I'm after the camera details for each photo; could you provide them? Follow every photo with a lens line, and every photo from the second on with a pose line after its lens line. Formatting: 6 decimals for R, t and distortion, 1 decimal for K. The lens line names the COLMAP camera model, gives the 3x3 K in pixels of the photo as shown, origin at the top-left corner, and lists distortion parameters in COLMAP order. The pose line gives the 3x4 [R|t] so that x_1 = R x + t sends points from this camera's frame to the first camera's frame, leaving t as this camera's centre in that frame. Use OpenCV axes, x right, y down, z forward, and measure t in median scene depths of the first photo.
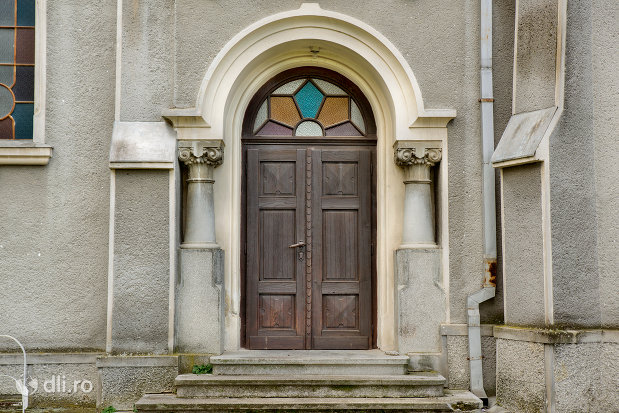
lens RADIAL K [[927.4, 0, 309.5], [0, 927.4, 206.5], [0, 0, 1]] dist [-0.011627, -0.024926]
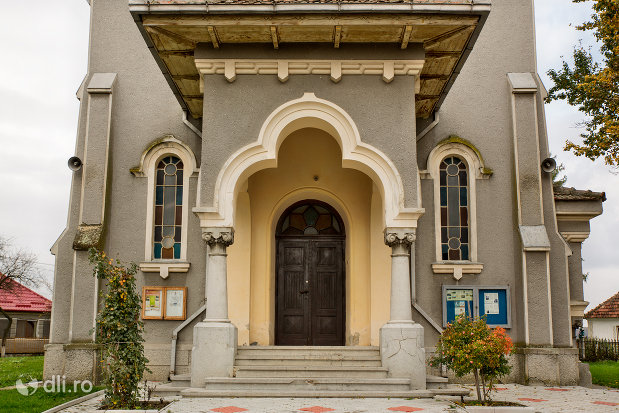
lens RADIAL K [[653.0, 0, 309.5], [0, 653.0, 206.5], [0, 0, 1]] dist [0.010914, 0.021499]
pose [[0.998814, -0.008660, -0.047917, 0.056897], [0.004019, 0.995362, -0.096117, -0.008263], [0.048527, 0.095810, 0.994216, -0.281041]]
